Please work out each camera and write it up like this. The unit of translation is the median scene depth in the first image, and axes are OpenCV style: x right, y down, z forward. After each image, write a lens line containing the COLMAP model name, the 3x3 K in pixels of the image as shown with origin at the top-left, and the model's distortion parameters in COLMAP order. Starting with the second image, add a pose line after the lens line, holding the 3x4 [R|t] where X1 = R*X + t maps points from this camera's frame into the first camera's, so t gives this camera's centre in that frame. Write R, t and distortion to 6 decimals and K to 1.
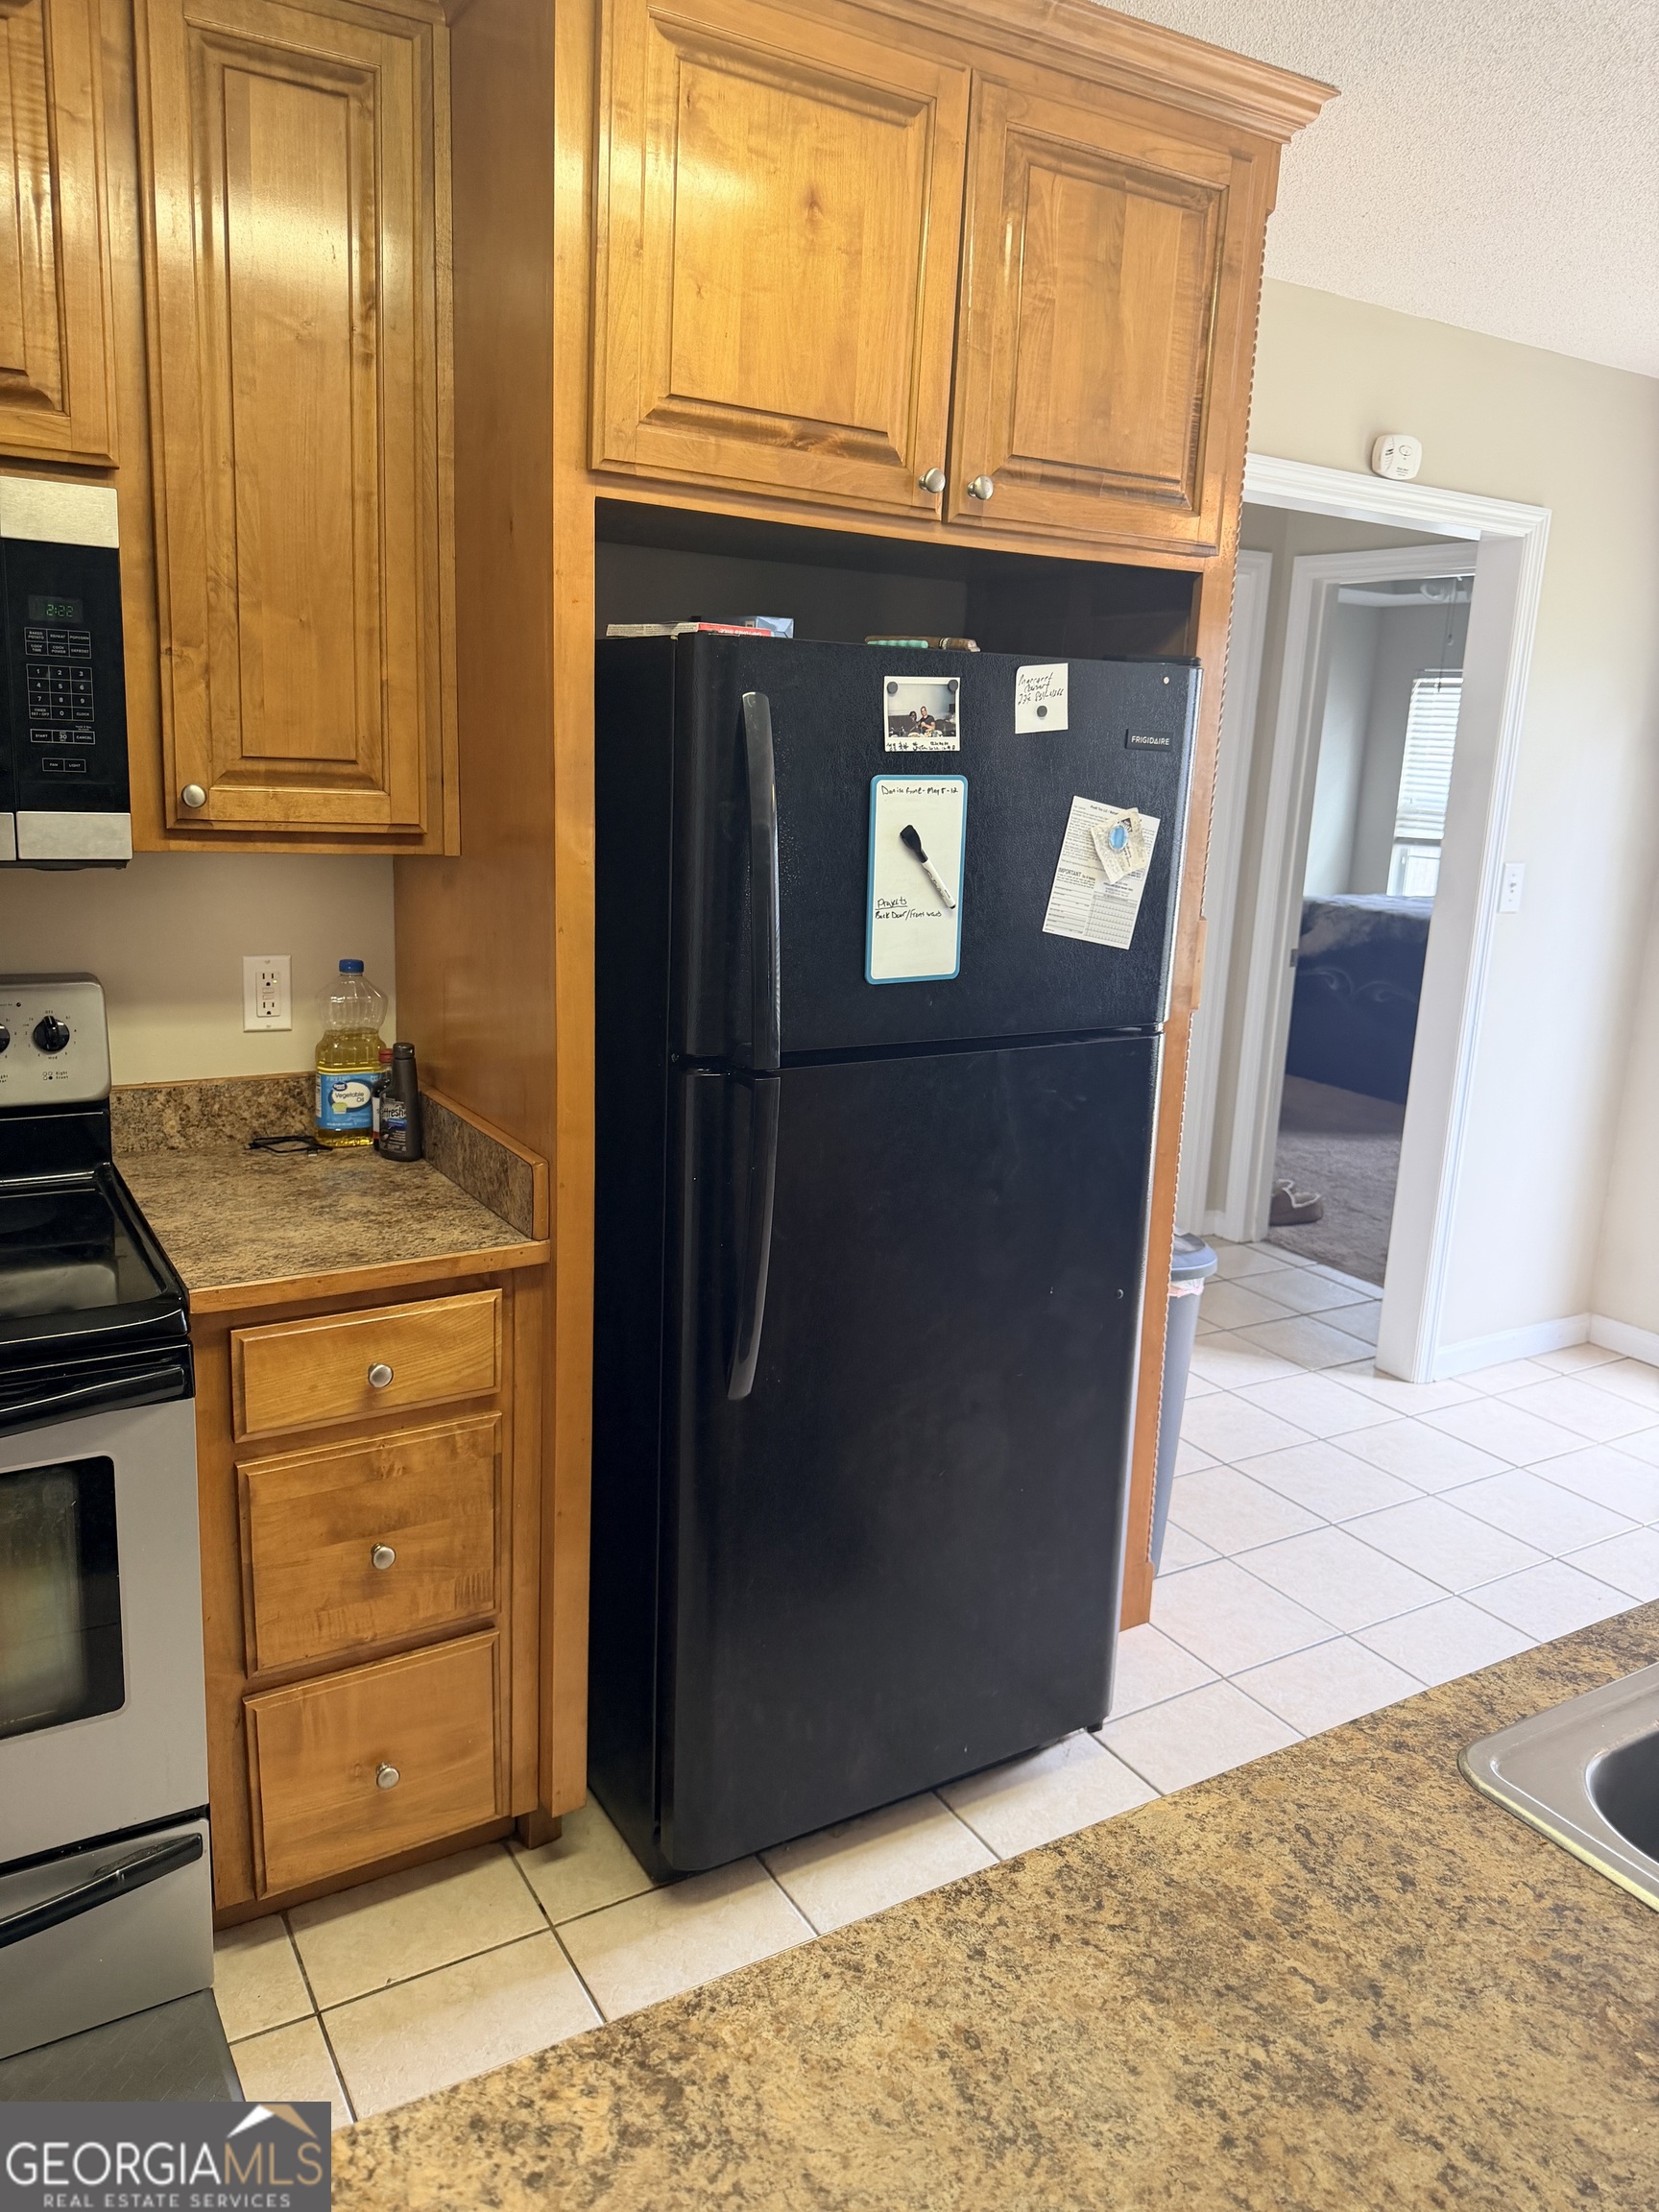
lens RADIAL K [[1574.7, 0, 820.4], [0, 1574.7, 1105.6], [0, 0, 1]] dist [0.063044, -0.086236]
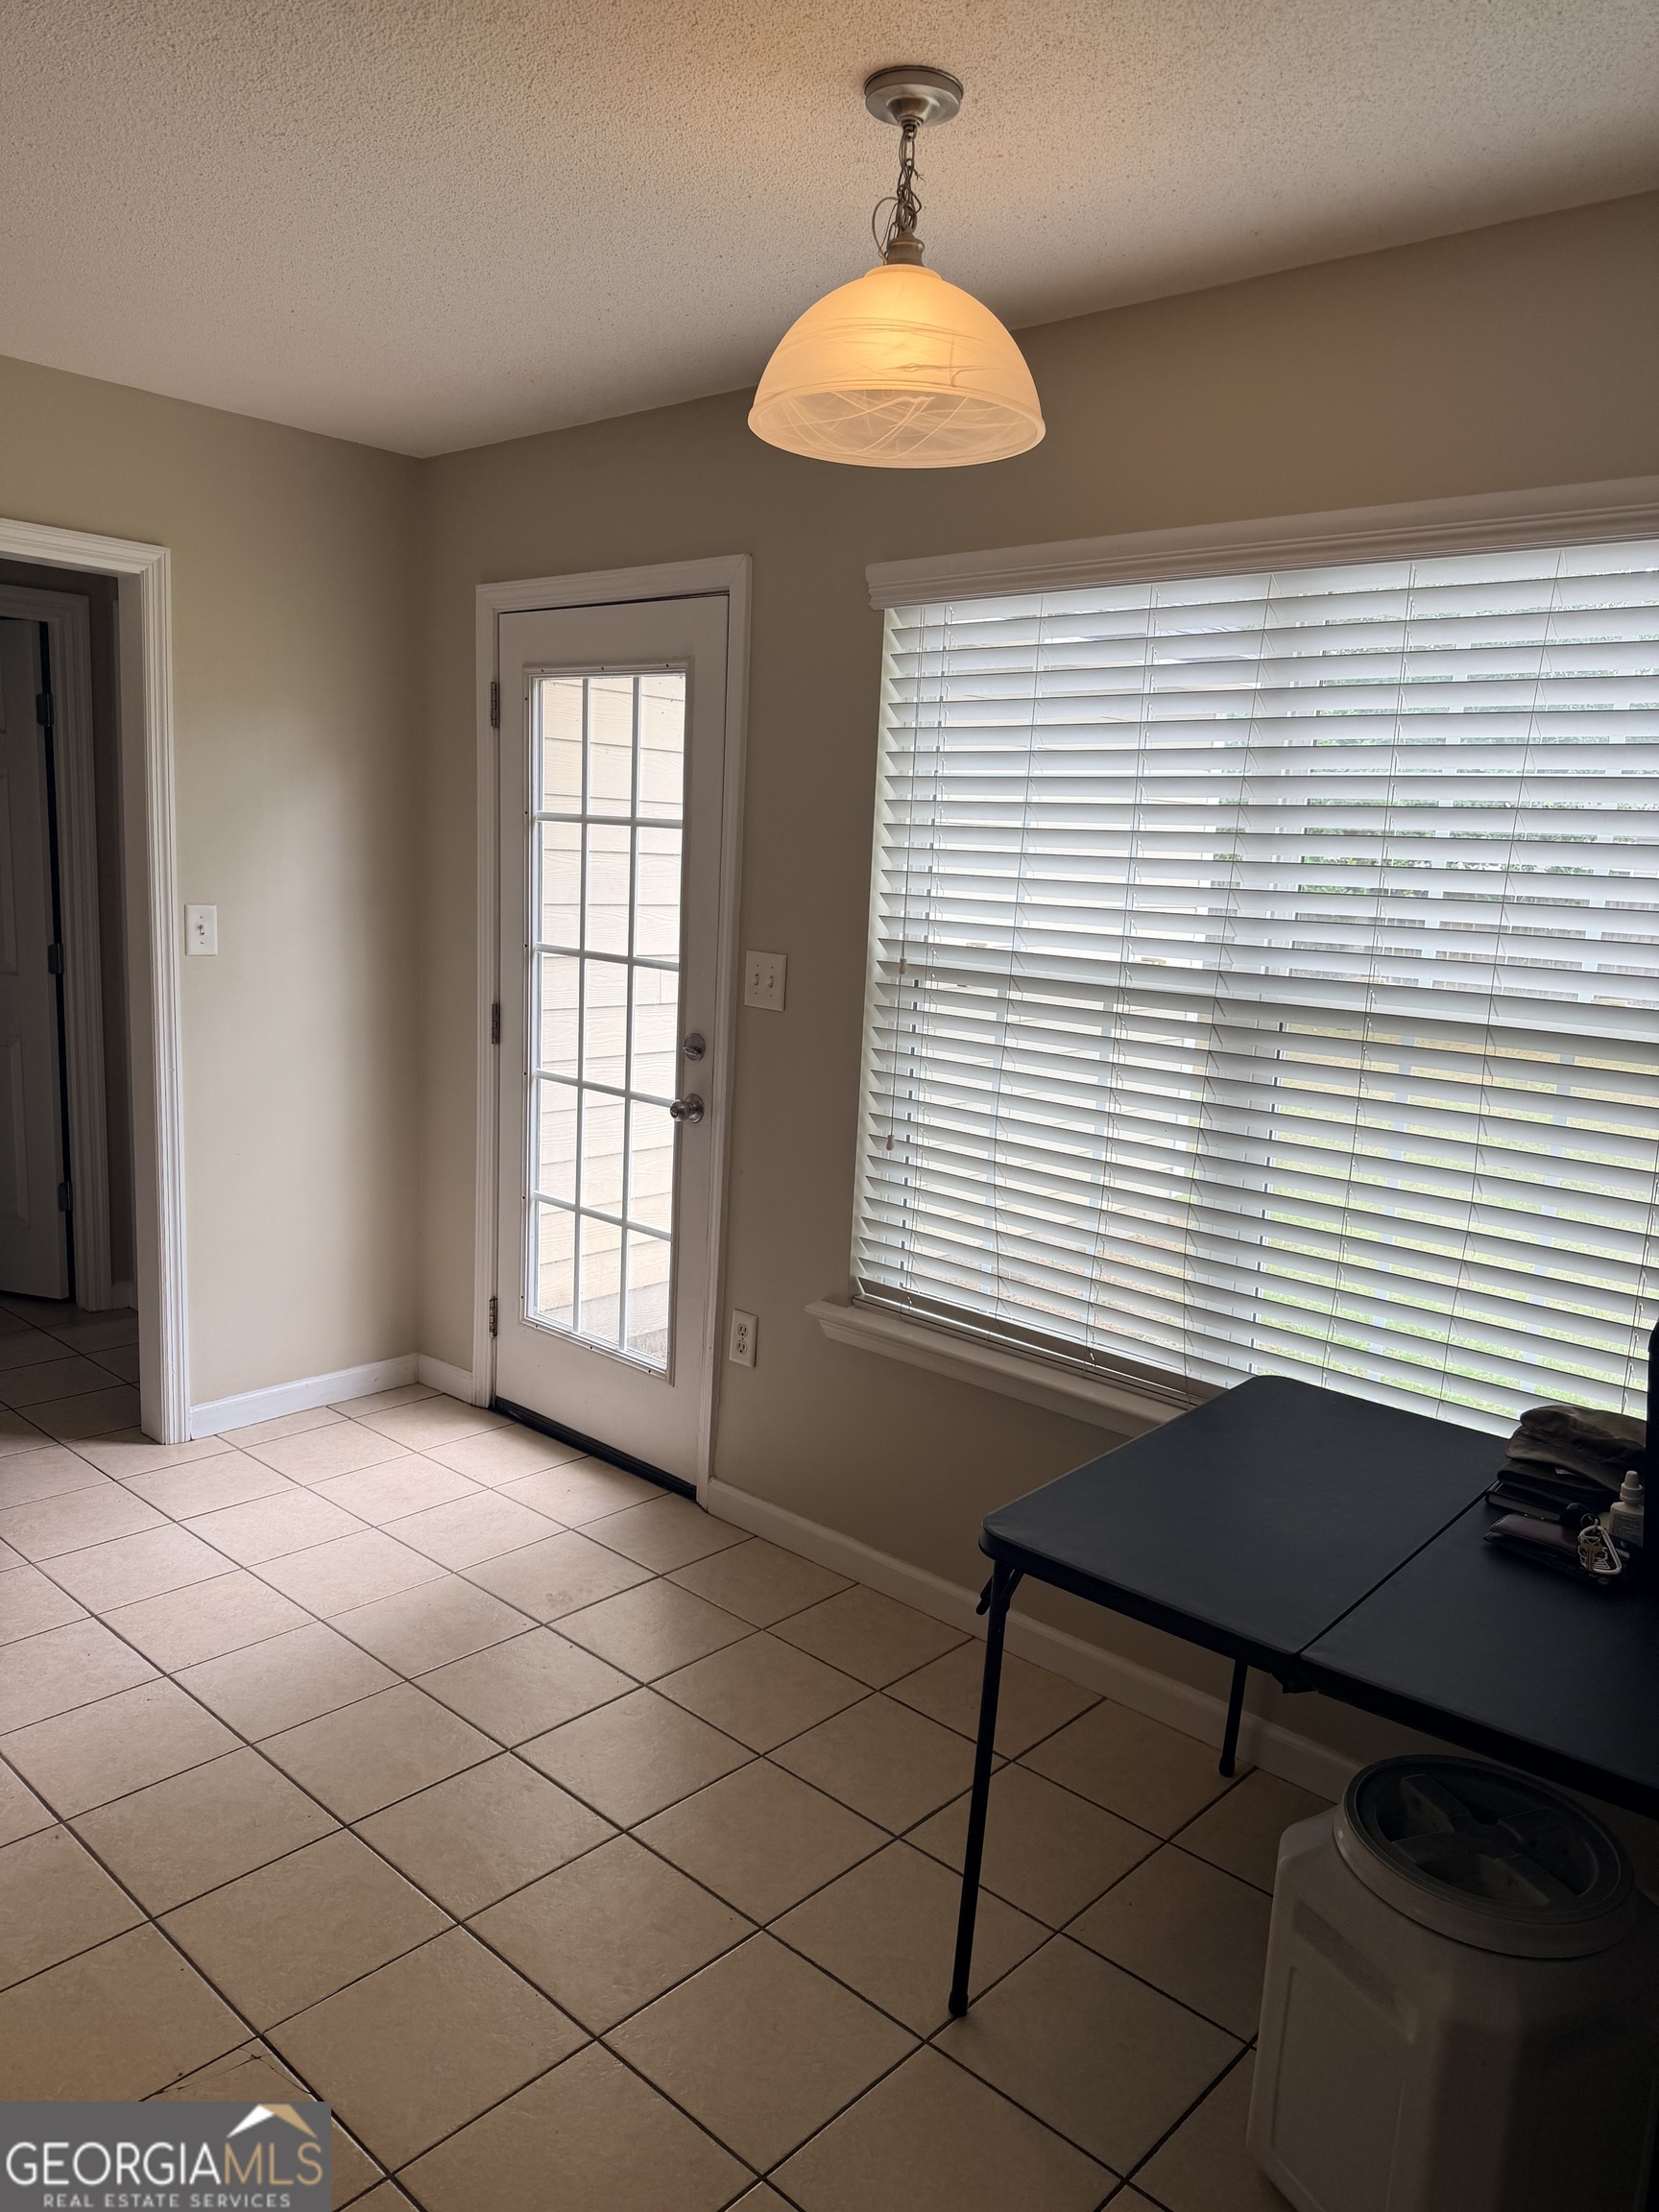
lens RADIAL K [[1574.7, 0, 845.8], [0, 1574.7, 1112.0], [0, 0, 1]] dist [0.063044, -0.086236]
pose [[0.953558, -0.043979, 0.297983, 0.999456], [0.056468, 0.997845, -0.033429, 0.059740], [-0.295870, 0.048703, 0.953986, -0.097793]]
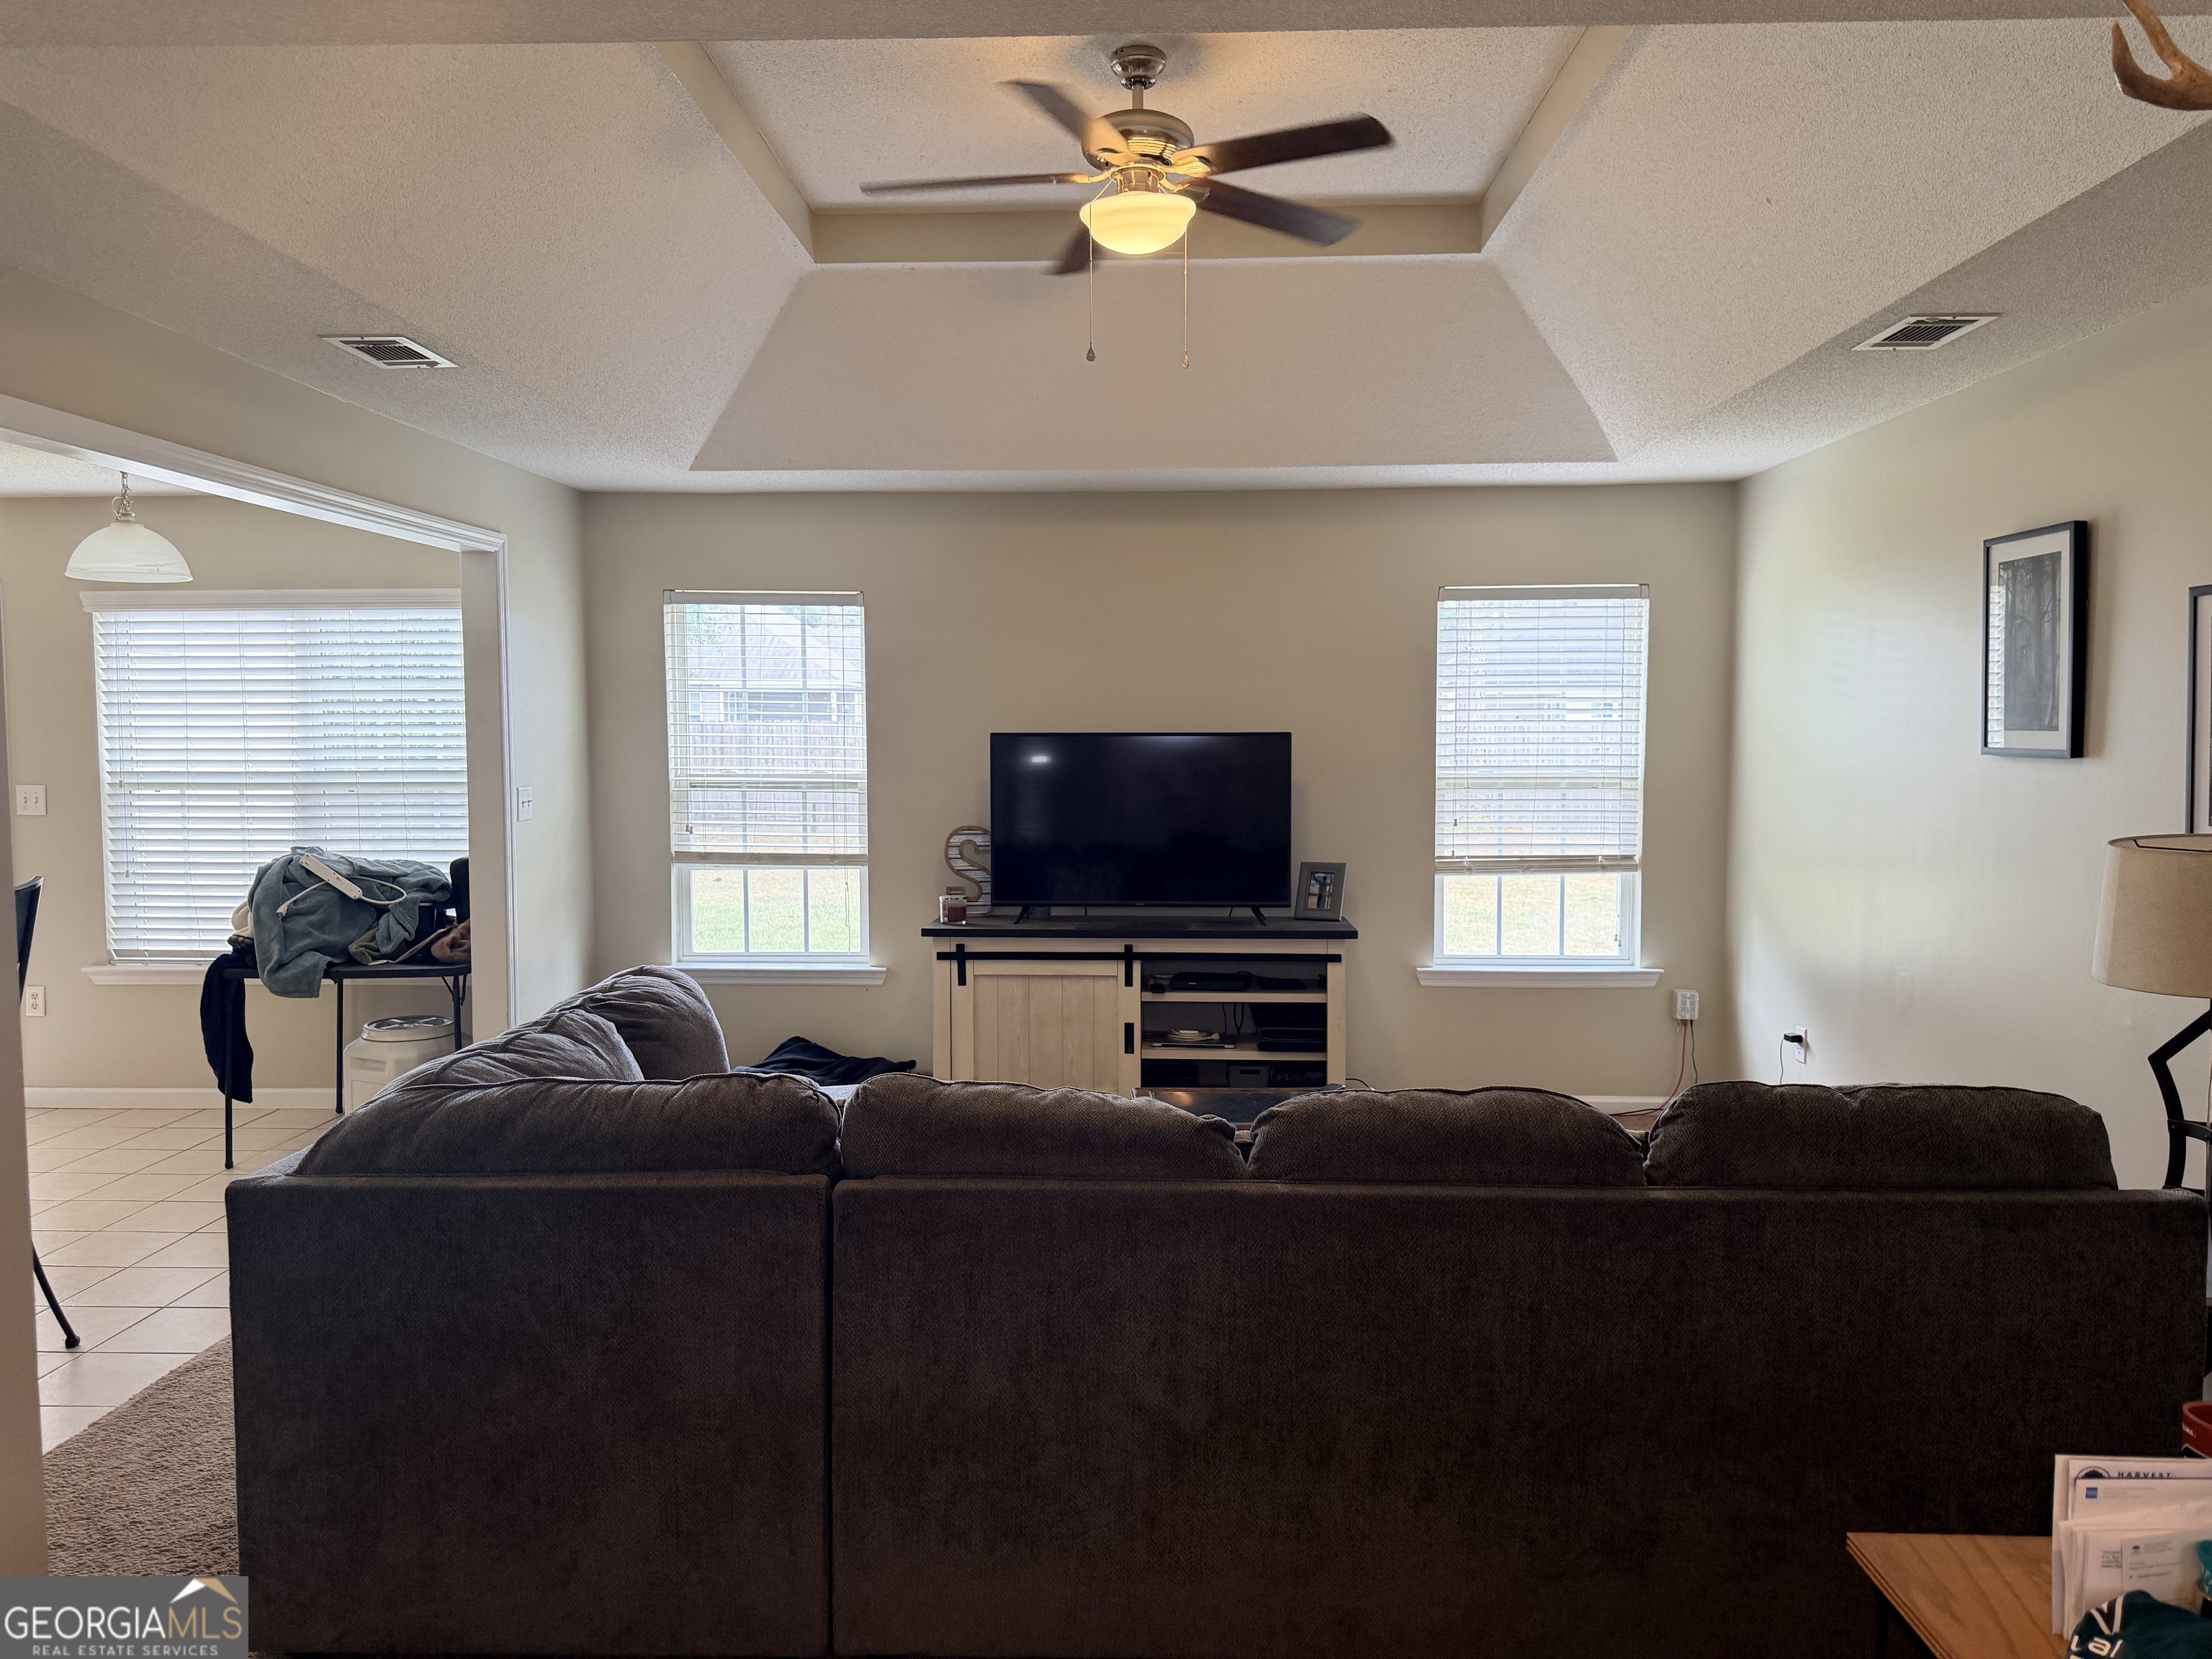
lens RADIAL K [[1574.7, 0, 1164.9], [0, 1574.7, 855.8], [0, 0, 1]] dist [0.063044, -0.086236]
pose [[0.531052, -0.111091, 0.840025, -0.074538], [0.207714, 0.978188, -0.001951, 0.452460], [-0.821486, 0.175521, 0.542544, -2.072750]]
